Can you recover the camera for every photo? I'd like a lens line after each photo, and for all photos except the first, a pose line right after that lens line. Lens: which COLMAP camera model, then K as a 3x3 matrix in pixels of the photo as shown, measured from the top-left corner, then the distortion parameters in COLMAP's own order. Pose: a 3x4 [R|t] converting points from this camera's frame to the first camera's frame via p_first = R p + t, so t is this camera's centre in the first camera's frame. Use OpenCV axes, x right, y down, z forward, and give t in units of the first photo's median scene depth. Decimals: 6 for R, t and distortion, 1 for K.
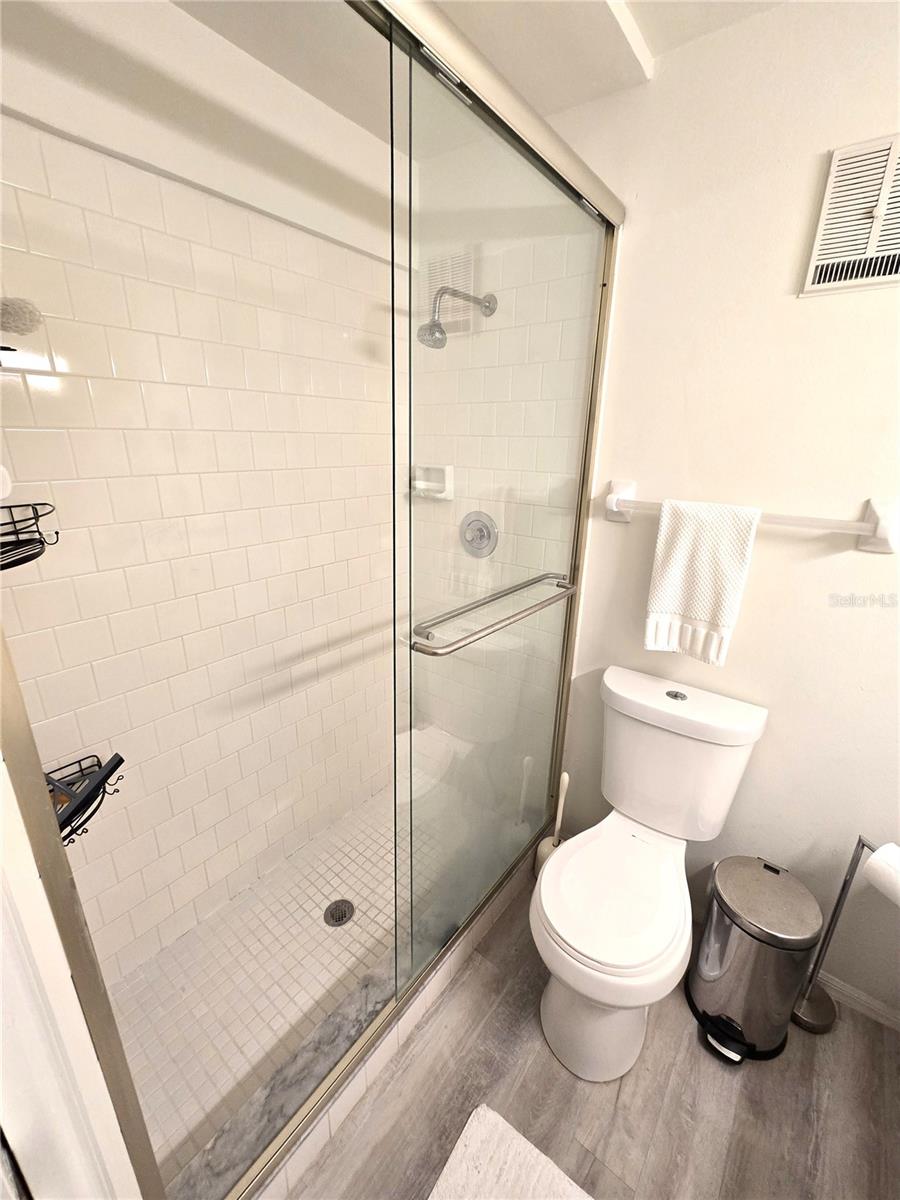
lens RADIAL K [[490.9, 0, 452.1], [0, 490.9, 598.4], [0, 0, 1]] dist [-0.002612, 0.000870]
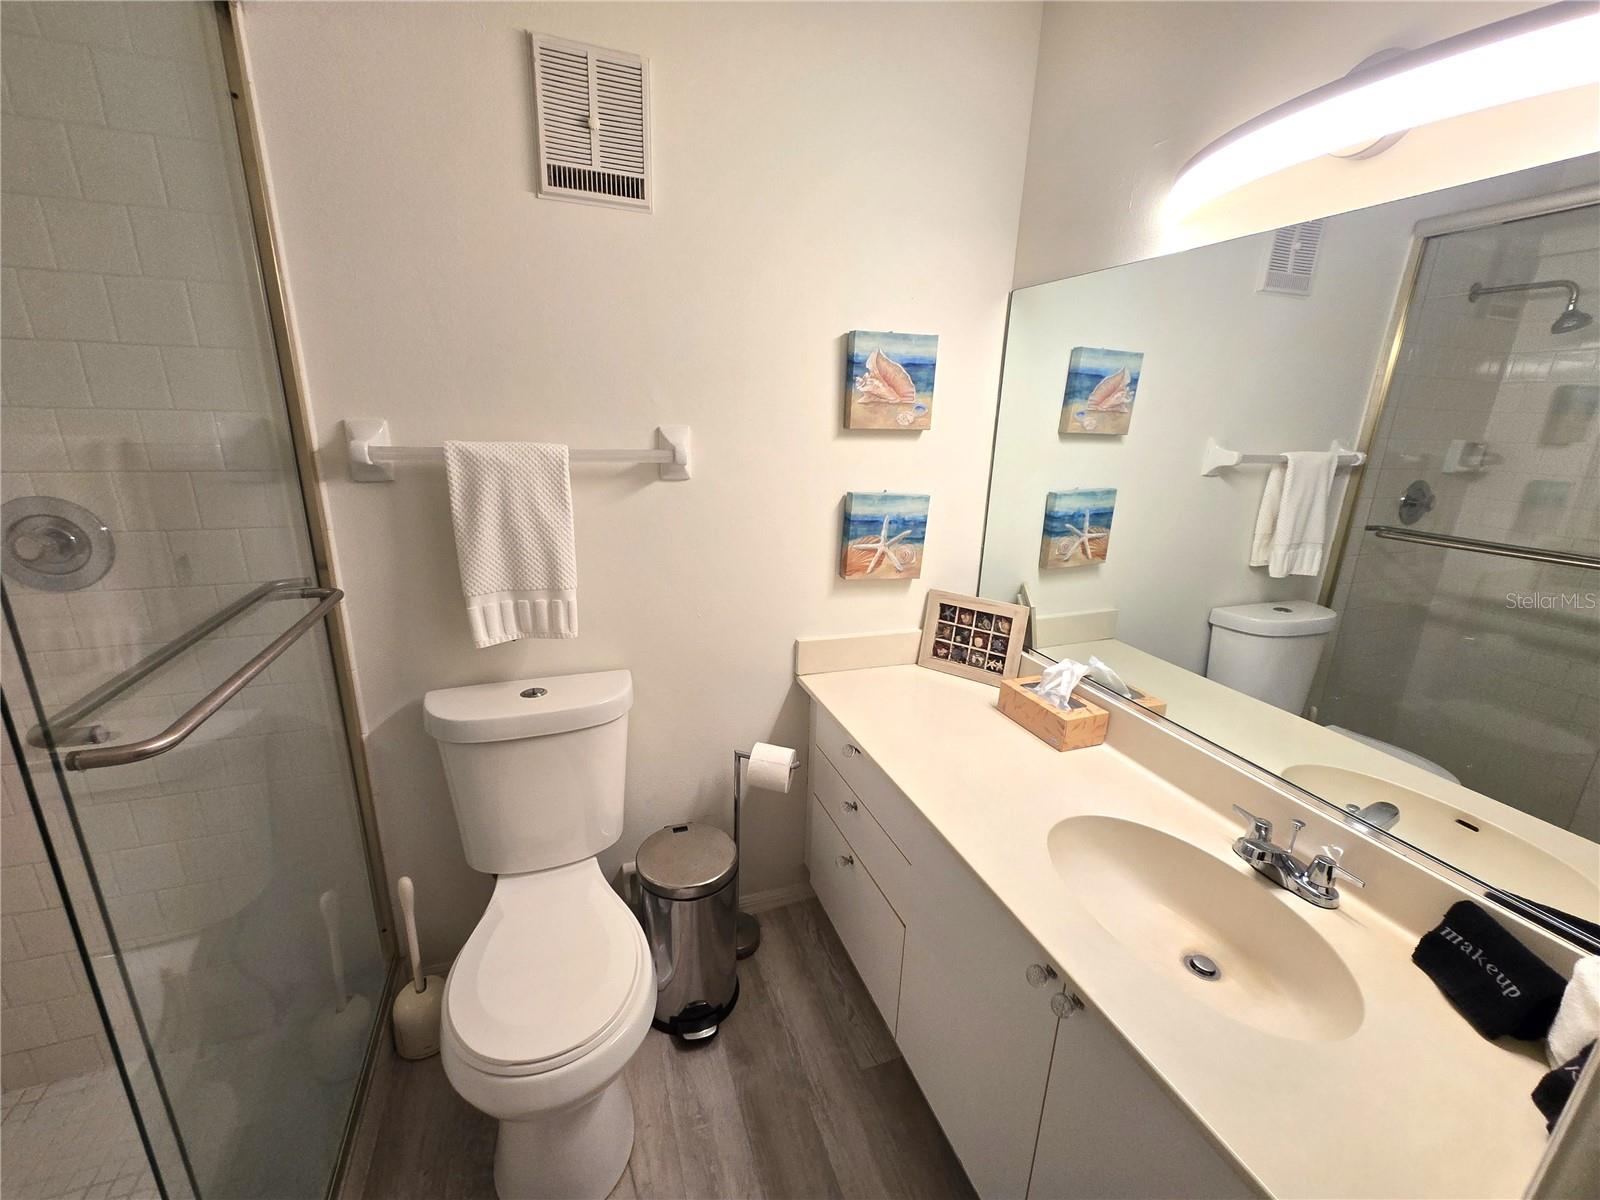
lens RADIAL K [[654.5, 0, 805.0], [0, 654.5, 604.4], [0, 0, 1]] dist [-0.002612, 0.000870]
pose [[0.523080, -0.248029, 0.815395, -0.135898], [0.244705, 0.960142, 0.135079, 0.029689], [-0.816398, 0.128874, 0.562925, 0.046942]]
